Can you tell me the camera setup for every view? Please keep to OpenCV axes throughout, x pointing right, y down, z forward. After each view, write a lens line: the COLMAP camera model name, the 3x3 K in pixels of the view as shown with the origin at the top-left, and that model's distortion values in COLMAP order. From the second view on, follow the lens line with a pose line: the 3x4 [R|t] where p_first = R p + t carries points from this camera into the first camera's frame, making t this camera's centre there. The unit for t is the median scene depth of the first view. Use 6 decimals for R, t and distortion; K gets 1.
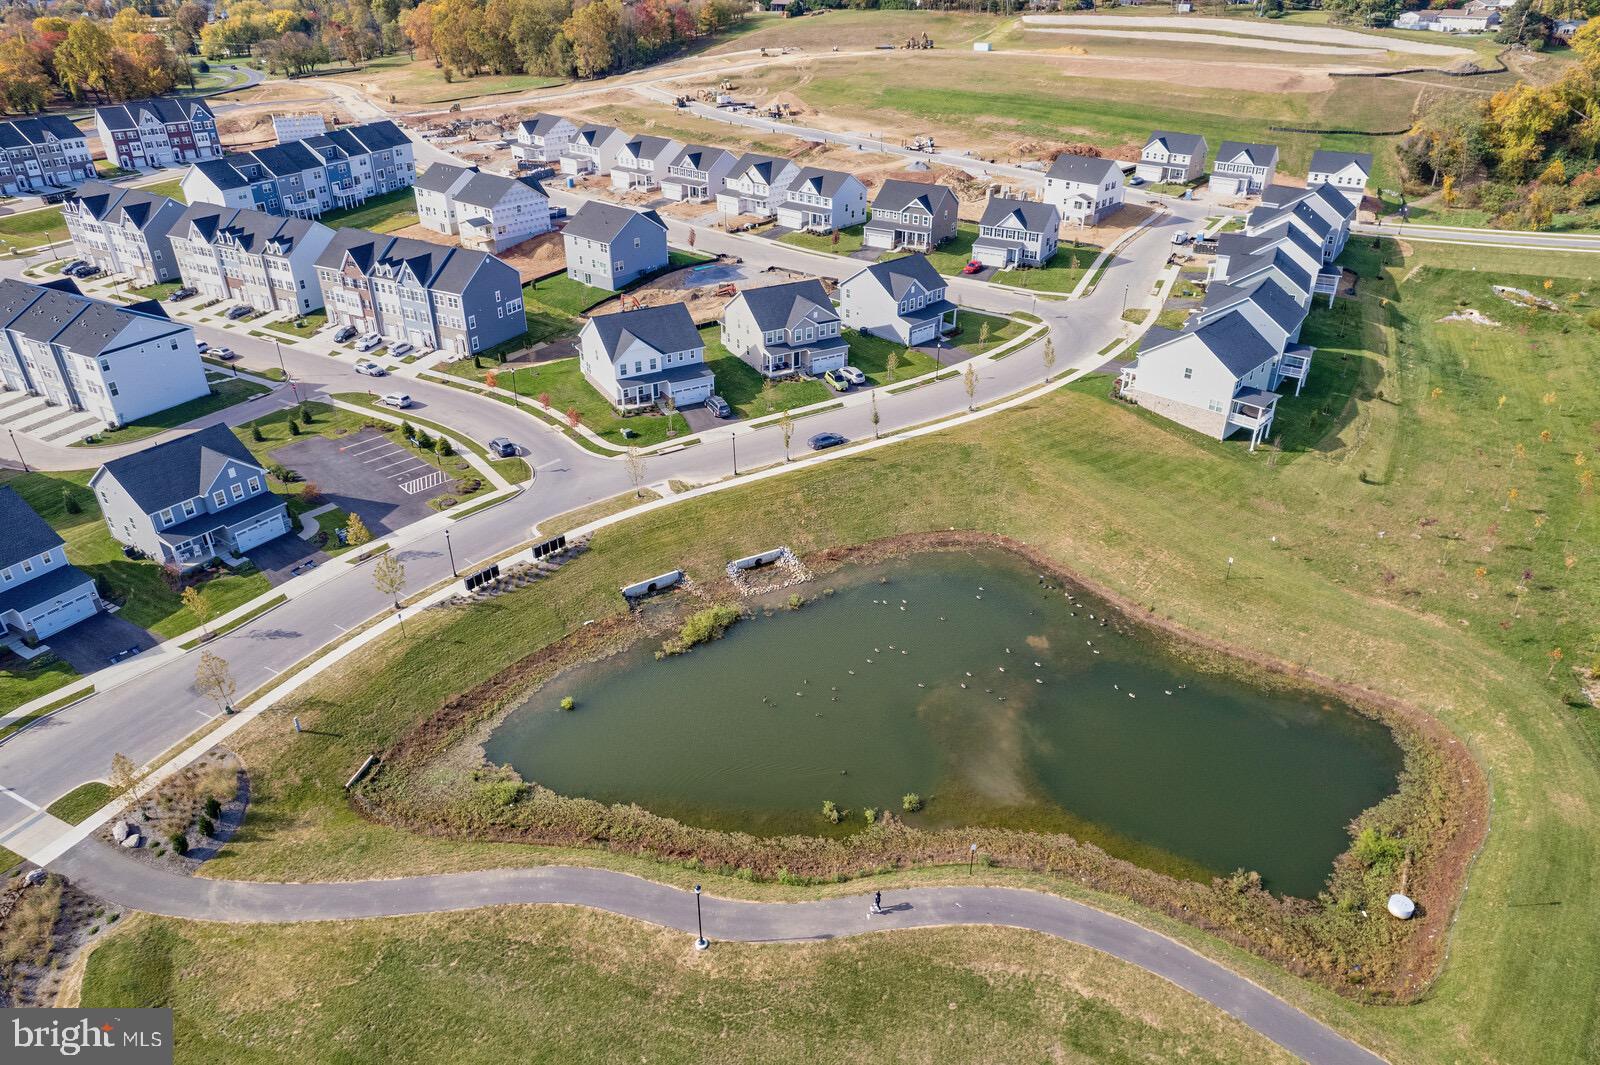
lens RADIAL K [[1027.2, 0, 815.6], [0, 1027.2, 535.2], [0, 0, 1]] dist [-0.074040, 0.062486]
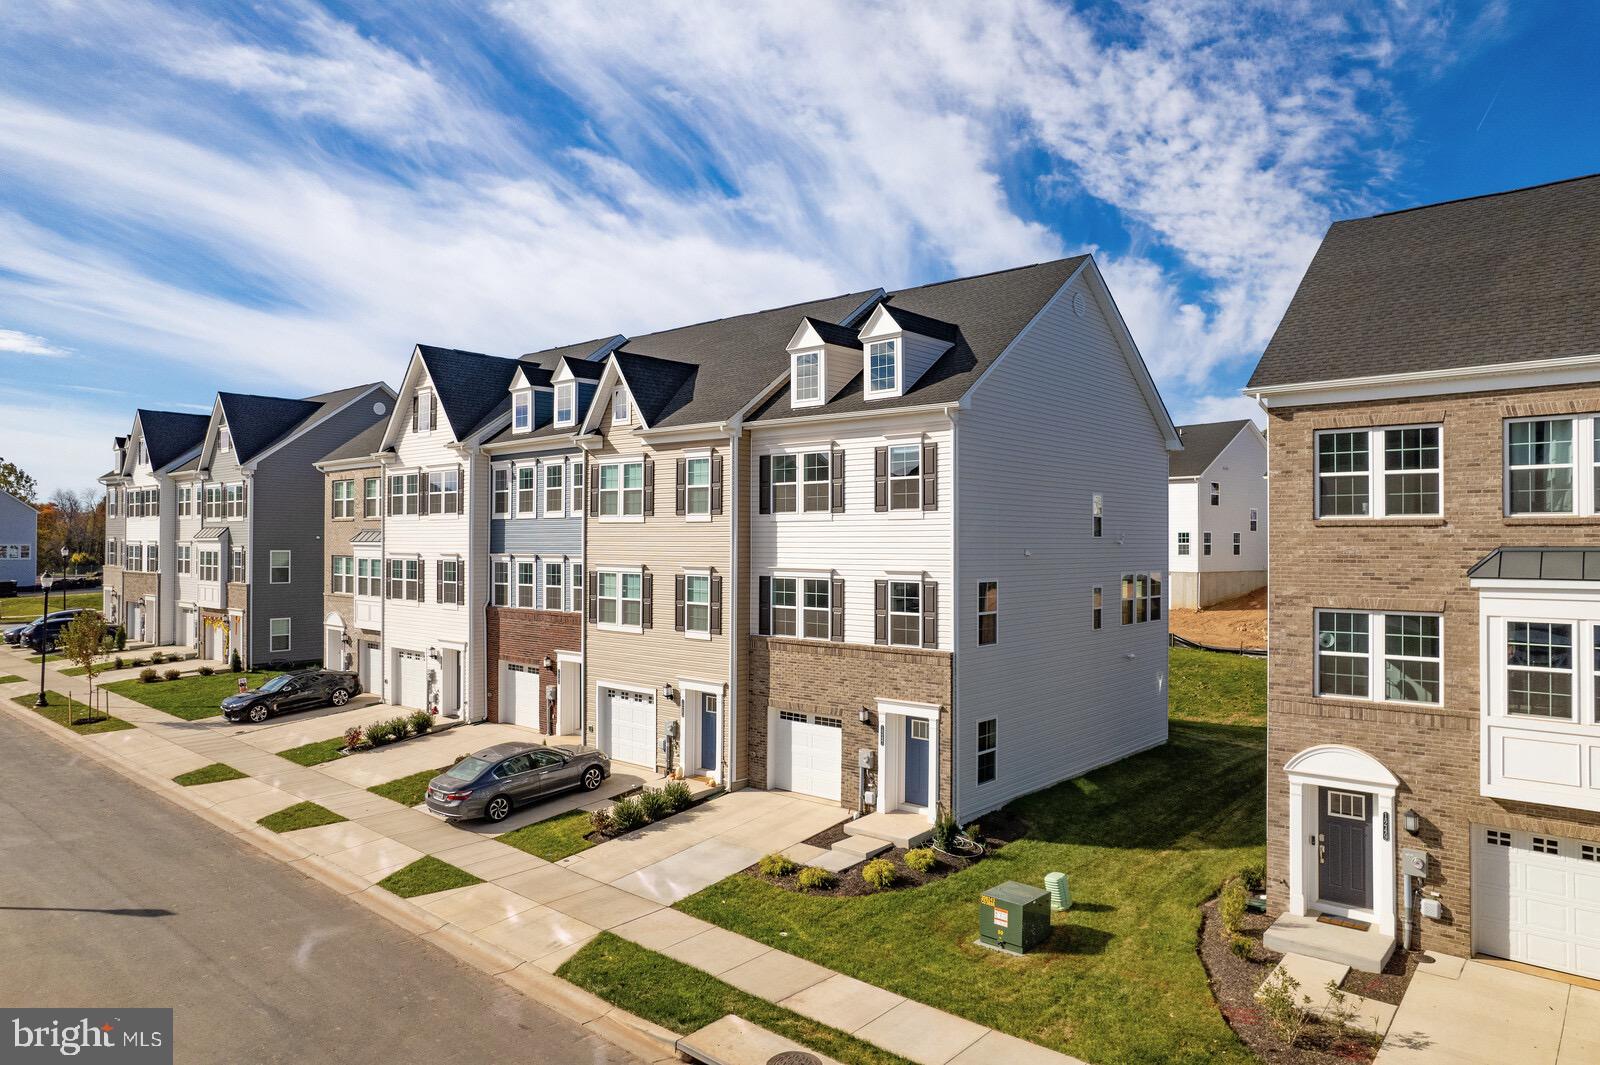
lens RADIAL K [[1027.2, 0, 806.7], [0, 1027.2, 523.7], [0, 0, 1]] dist [-0.074040, 0.062486]
pose [[0.975825, -0.004484, -0.218507, -0.327633], [-0.108882, 0.856908, -0.503839, -0.120342], [0.189500, 0.515450, 0.835704, 0.567647]]
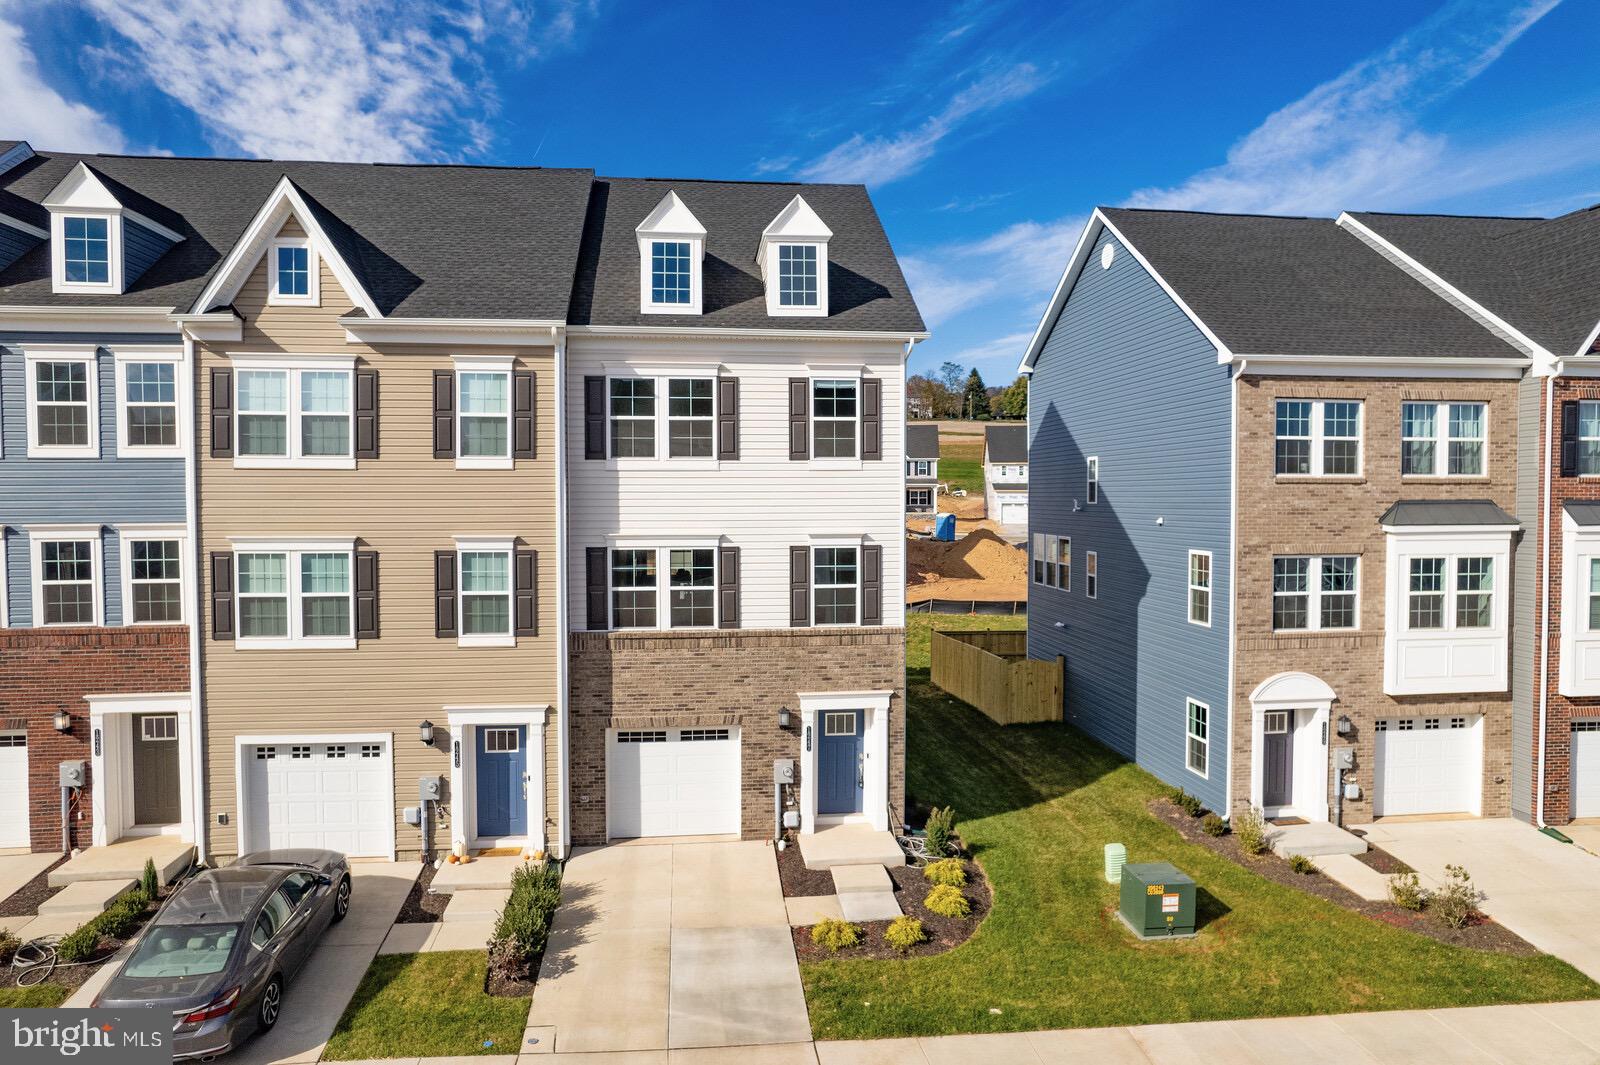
lens RADIAL K [[1027.2, 0, 808.9], [0, 1027.2, 529.3], [0, 0, 1]] dist [-0.074040, 0.062486]
pose [[0.818103, -0.026222, 0.574474, -0.384128], [0.290489, 0.880986, -0.373469, -0.136993], [-0.496311, 0.472415, 0.728355, 0.594812]]
